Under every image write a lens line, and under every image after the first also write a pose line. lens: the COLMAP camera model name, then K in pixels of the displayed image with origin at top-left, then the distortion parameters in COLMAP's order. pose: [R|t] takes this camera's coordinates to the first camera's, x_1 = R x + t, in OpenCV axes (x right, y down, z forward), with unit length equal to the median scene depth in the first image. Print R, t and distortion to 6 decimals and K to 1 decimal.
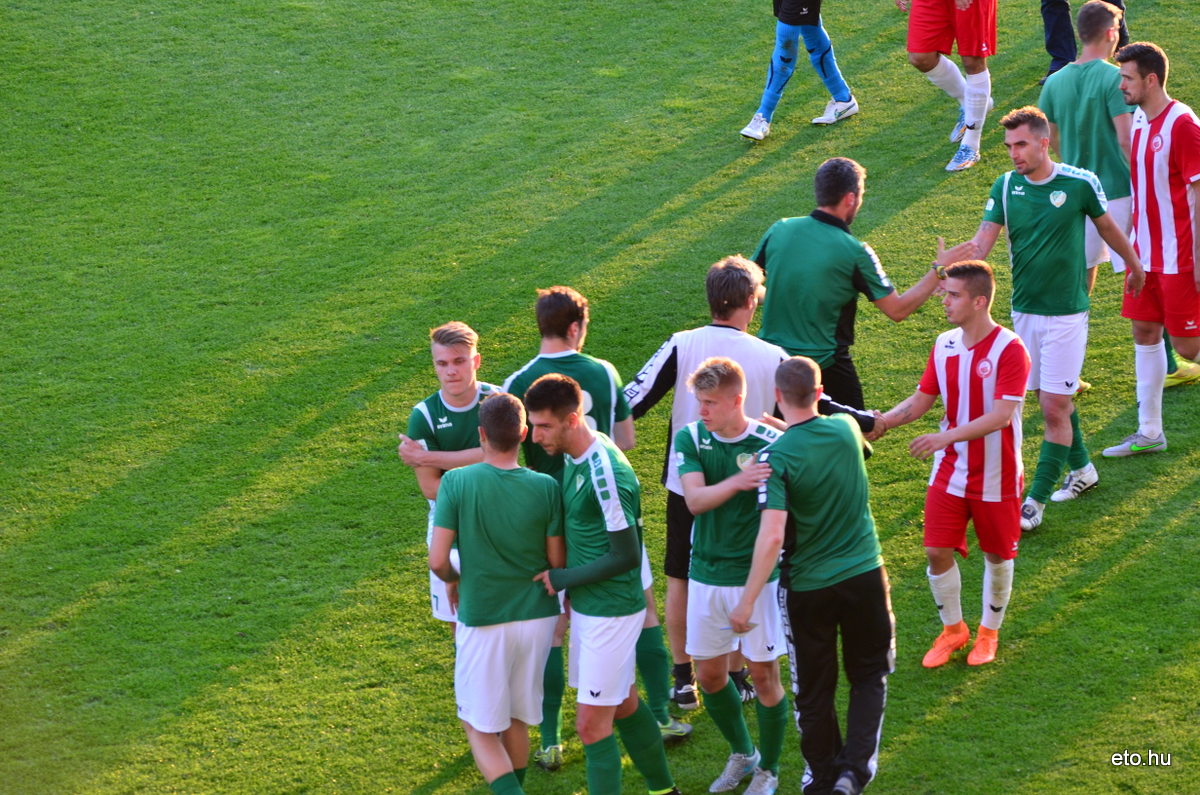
lens RADIAL K [[8784.8, 0, 600.1], [0, 8784.8, 397.6], [0, 0, 1]] dist [-0.076338, 0.000000]
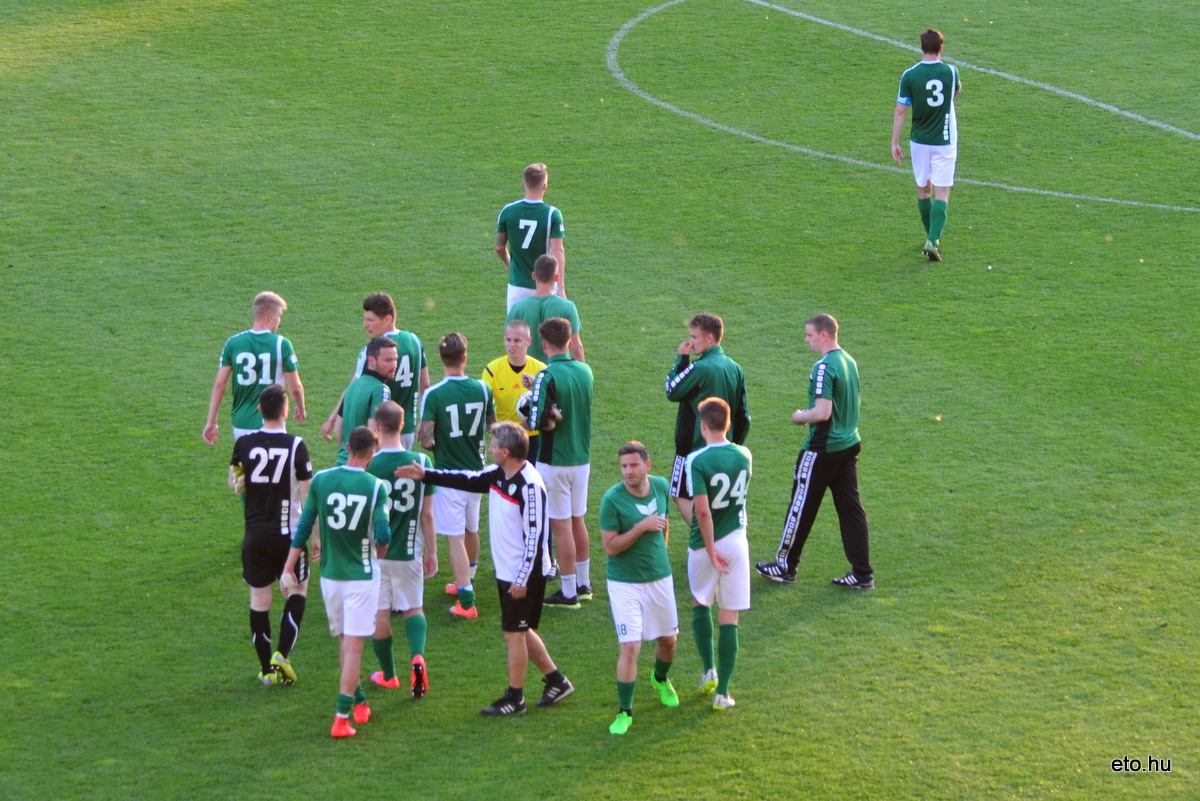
lens RADIAL K [[4480.2, 0, 599.2], [0, 4480.2, 400.4], [0, 0, 1]] dist [-0.072918, 0.000000]
pose [[0.998470, 0.055175, -0.003697, -0.039248], [-0.055286, 0.994540, -0.088504, -0.006437], [-0.001207, 0.088573, 0.996069, 0.353271]]
